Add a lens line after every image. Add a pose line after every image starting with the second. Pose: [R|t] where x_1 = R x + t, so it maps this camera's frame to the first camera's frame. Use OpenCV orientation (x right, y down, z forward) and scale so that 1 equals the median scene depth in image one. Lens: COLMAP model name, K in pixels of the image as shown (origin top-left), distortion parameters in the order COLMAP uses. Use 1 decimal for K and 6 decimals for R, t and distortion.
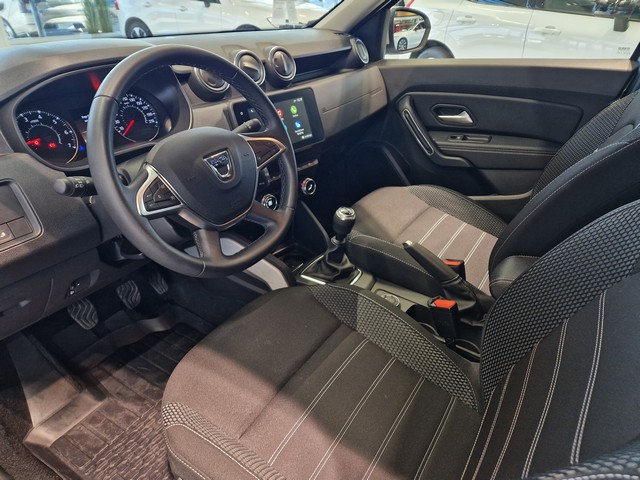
lens RADIAL K [[436.6, 0, 321.7], [0, 436.6, 244.6], [0, 0, 1]] dist [0.067328, -0.046213]
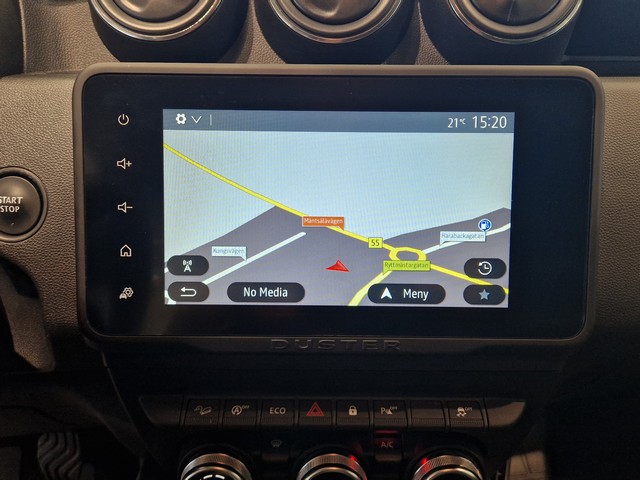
lens RADIAL K [[528.5, 0, 322.5], [0, 528.5, 242.3], [0, 0, 1]] dist [0.062025, -0.023381]
pose [[0.661452, 0.308942, -0.683400, 0.064046], [-0.382006, 0.922939, 0.047492, -0.198683], [0.645409, 0.229649, 0.728498, 0.598255]]
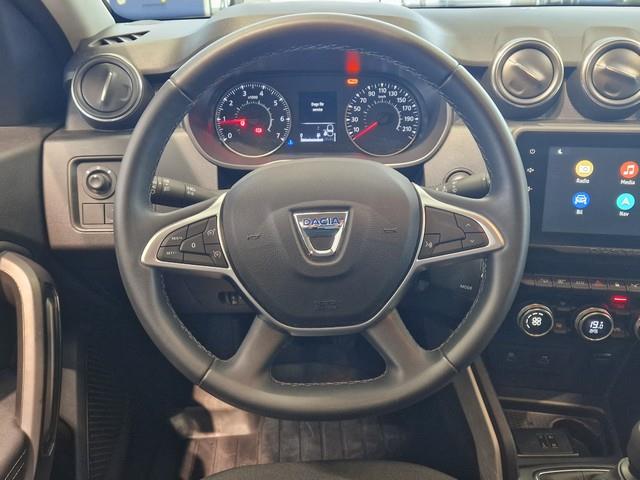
lens RADIAL K [[528.5, 0, 319.9], [0, 528.5, 244.8], [0, 0, 1]] dist [0.062025, -0.023381]
pose [[0.571588, 0.386677, -0.723718, 0.123548], [-0.403312, 0.900501, 0.162598, -0.134775], [0.714582, 0.198945, 0.670667, 0.276630]]
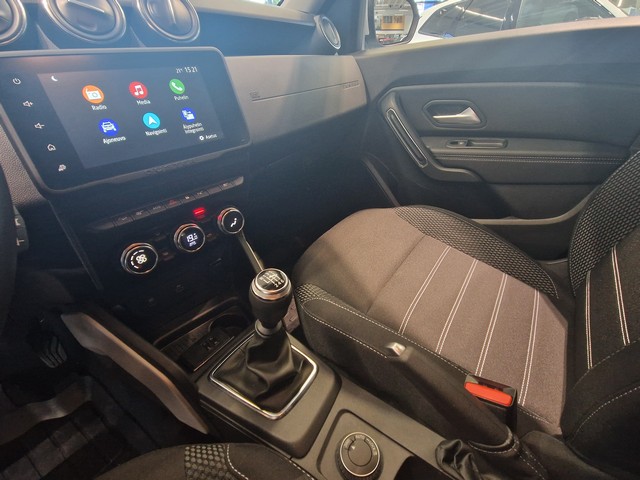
lens RADIAL K [[306.9, 0, 320.8], [0, 306.9, 239.2], [0, 0, 1]] dist [-0.000761, 0.002409]
pose [[0.998728, -0.016344, -0.047693, 0.095479], [0.017079, 0.999741, 0.015030, -0.092821], [0.047435, -0.015825, 0.998749, 0.475700]]
